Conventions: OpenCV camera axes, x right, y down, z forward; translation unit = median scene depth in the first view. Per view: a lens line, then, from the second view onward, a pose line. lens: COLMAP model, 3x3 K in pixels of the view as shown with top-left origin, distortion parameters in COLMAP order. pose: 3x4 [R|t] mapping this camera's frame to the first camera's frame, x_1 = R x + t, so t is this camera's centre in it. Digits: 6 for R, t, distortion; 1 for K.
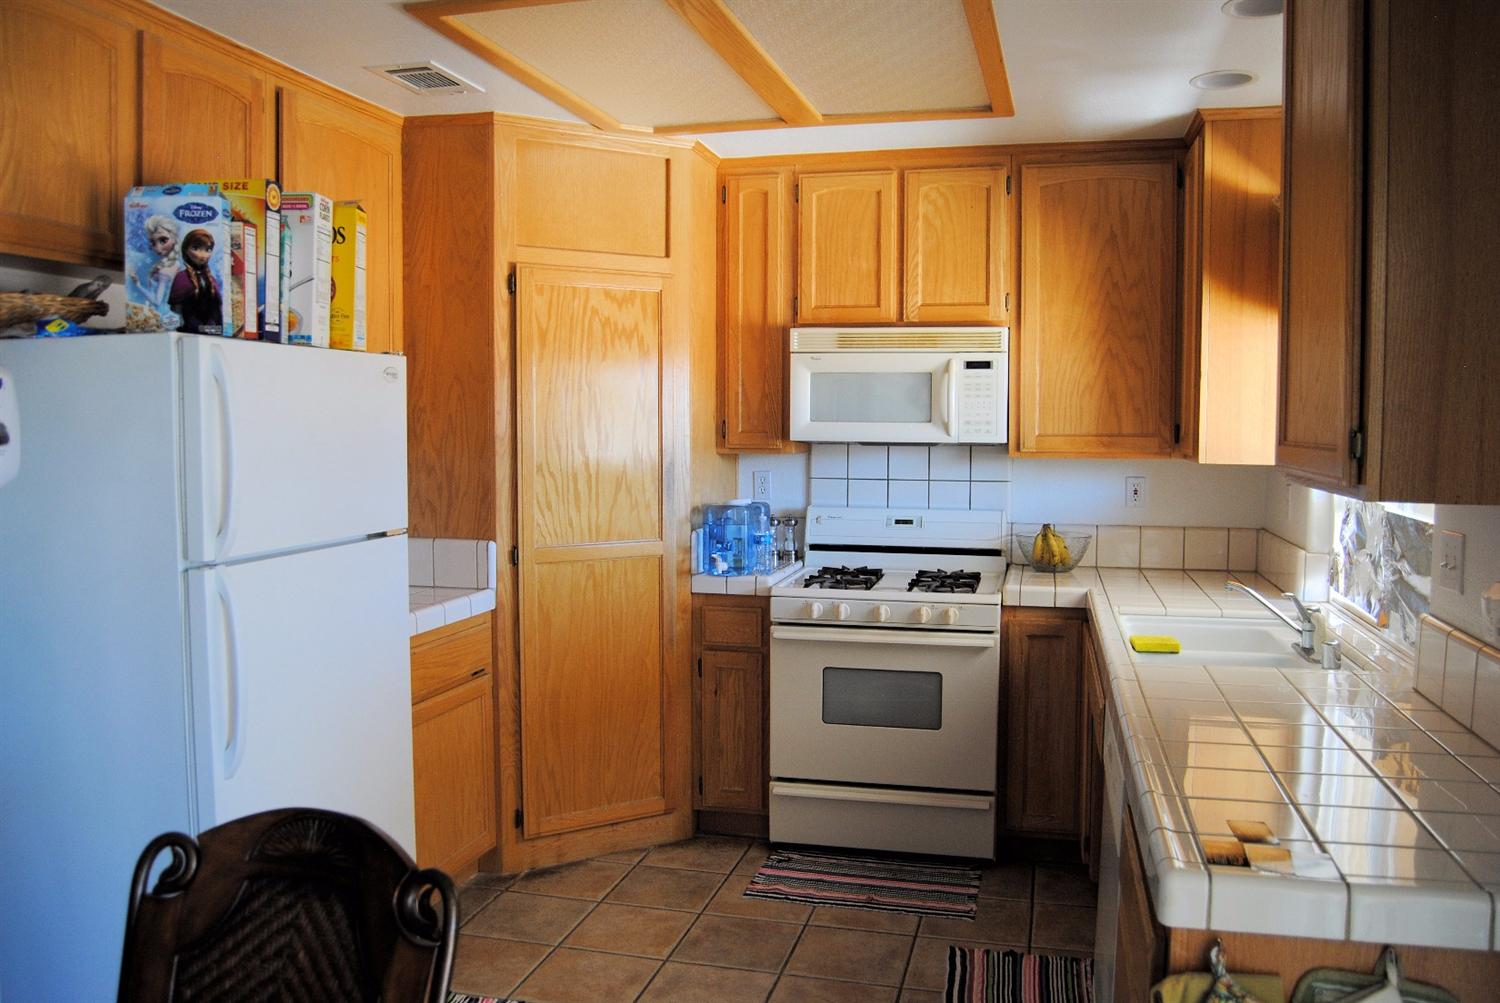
lens RADIAL K [[1173.7, 0, 769.7], [0, 1173.7, 495.4], [0, 0, 1]] dist [-0.080090, 0.012087]
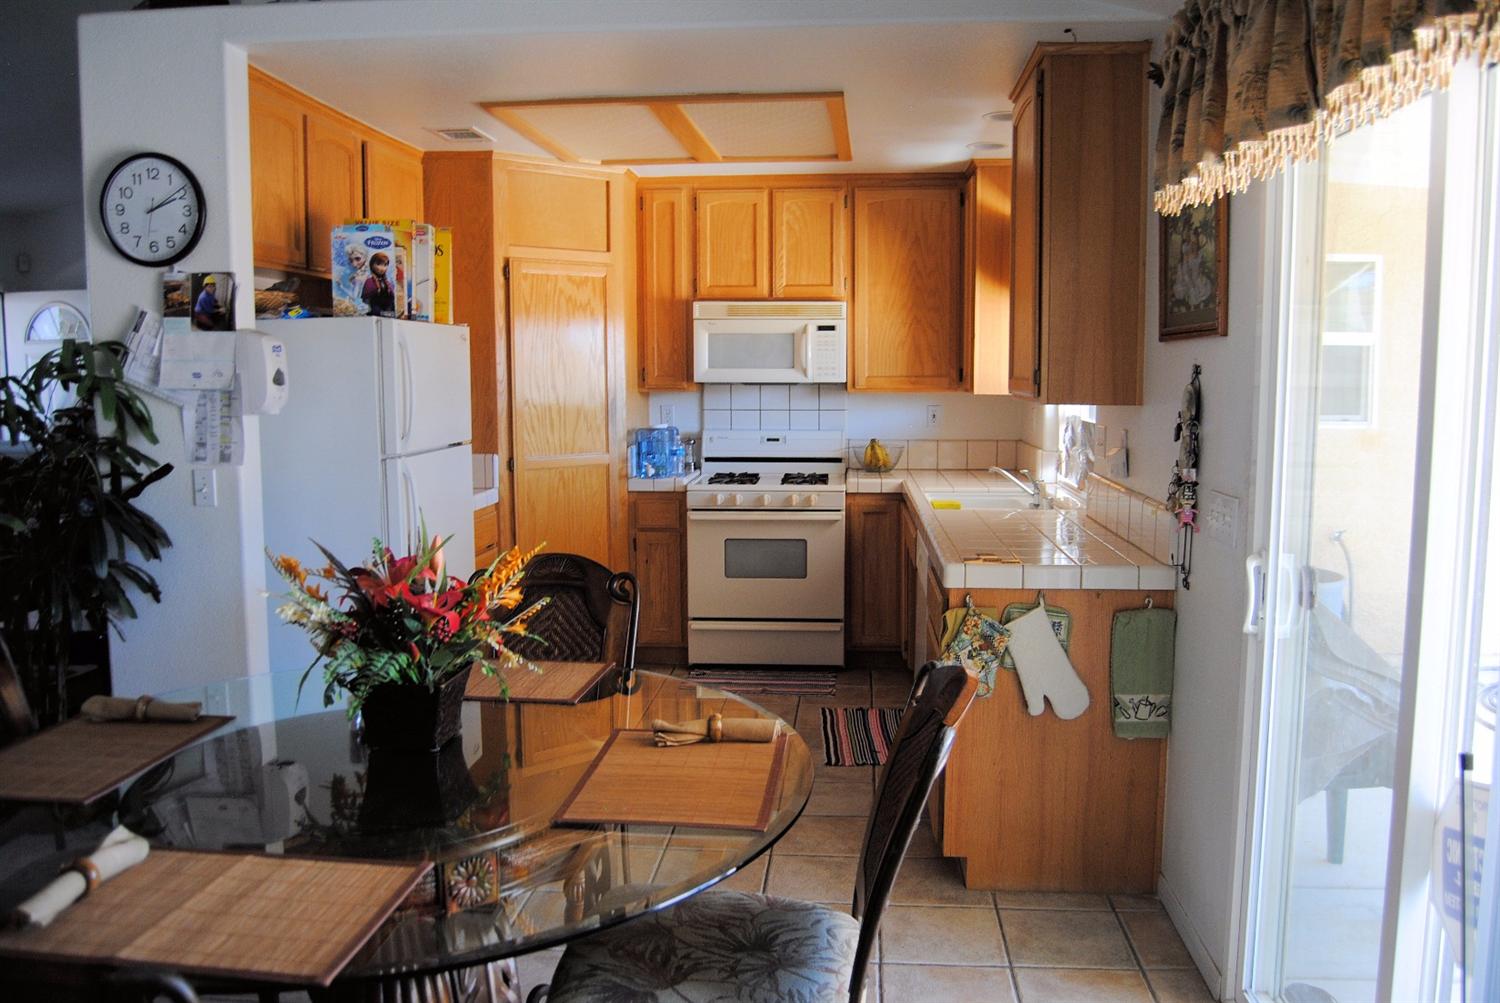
lens RADIAL K [[1173.7, 0, 769.7], [0, 1173.7, 495.4], [0, 0, 1]] dist [-0.080090, 0.012087]
pose [[0.986780, -0.023615, 0.160339, -0.130008], [0.016463, 0.998815, 0.045790, 0.027758], [-0.161230, -0.042545, 0.985999, -0.430568]]
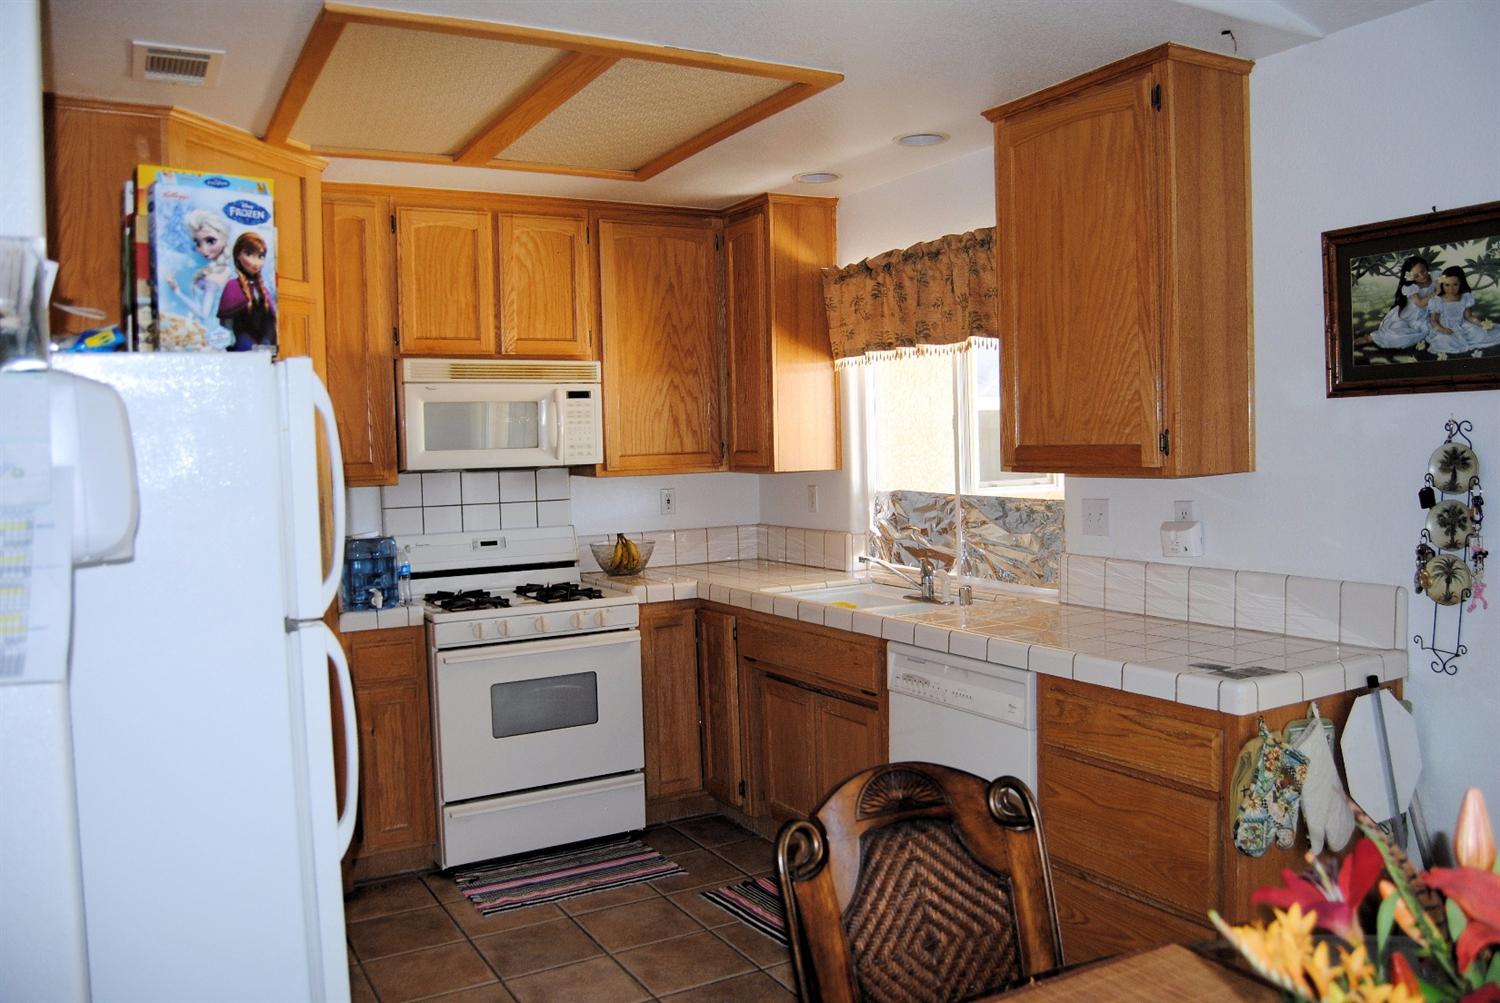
lens RADIAL K [[1173.7, 0, 769.7], [0, 1173.7, 495.4], [0, 0, 1]] dist [-0.080090, 0.012087]
pose [[0.720700, -0.056224, 0.690964, -0.480498], [0.073735, 0.997269, 0.004240, -0.007125], [-0.689315, 0.047893, 0.722877, 0.073513]]
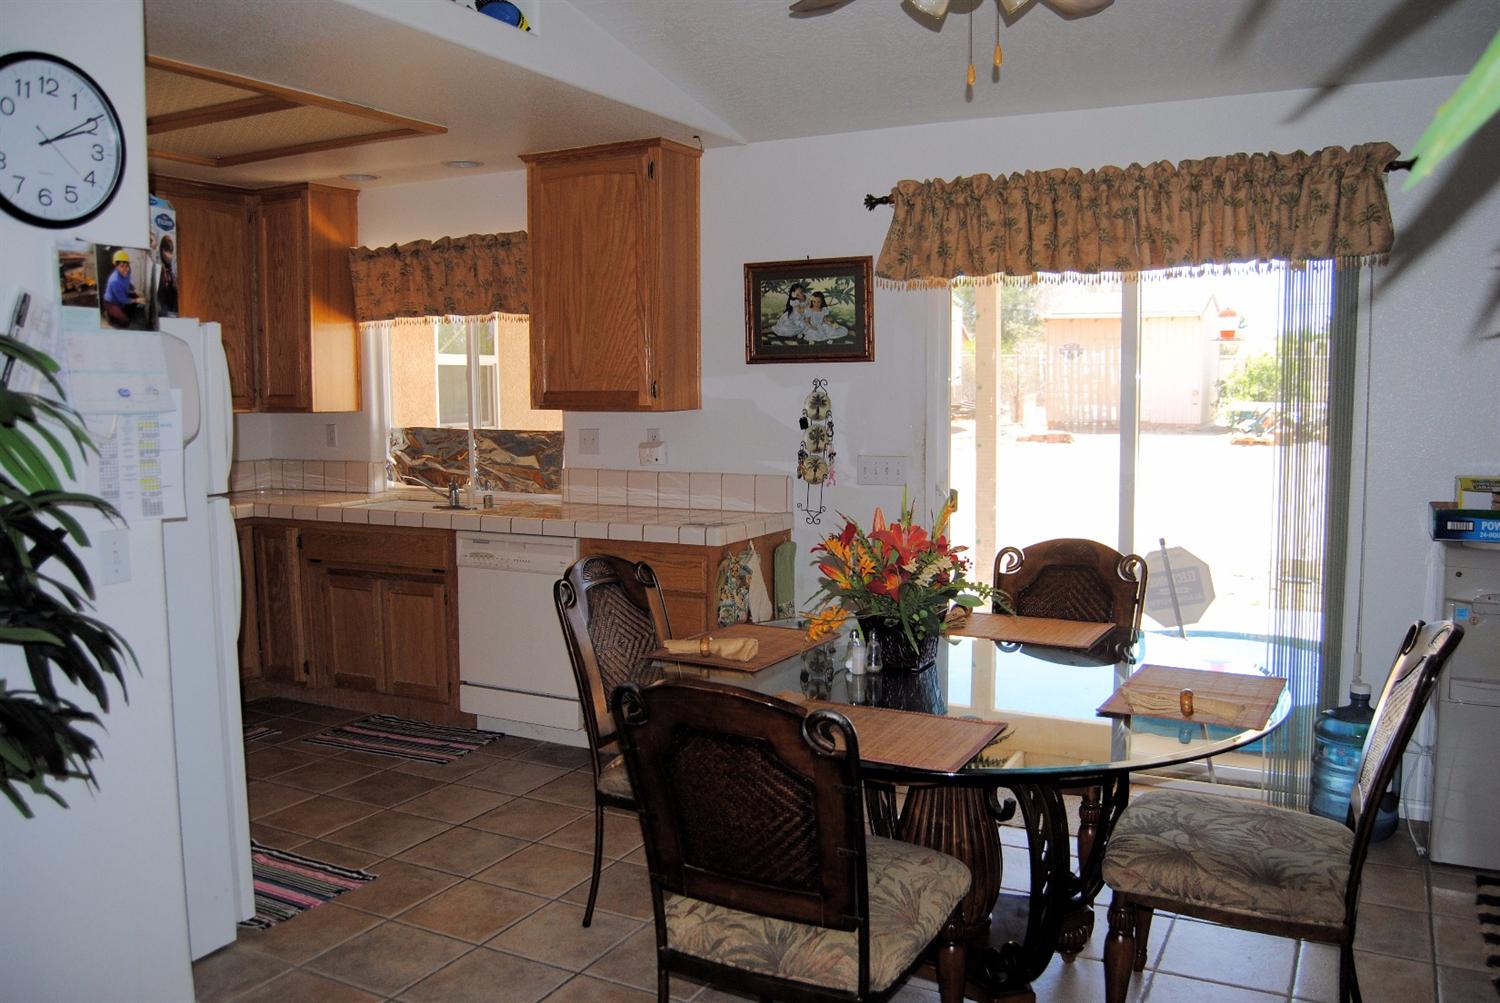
lens RADIAL K [[1199.0, 0, 750.0], [0, 1199.0, 501.5], [0, 0, 1]] dist [-0.065713, 0.005696]
pose [[0.249214, -0.101020, 0.963165, -0.944244], [0.070021, 0.993821, 0.086118, -0.004369], [-0.965914, 0.045980, 0.254748, 0.037091]]
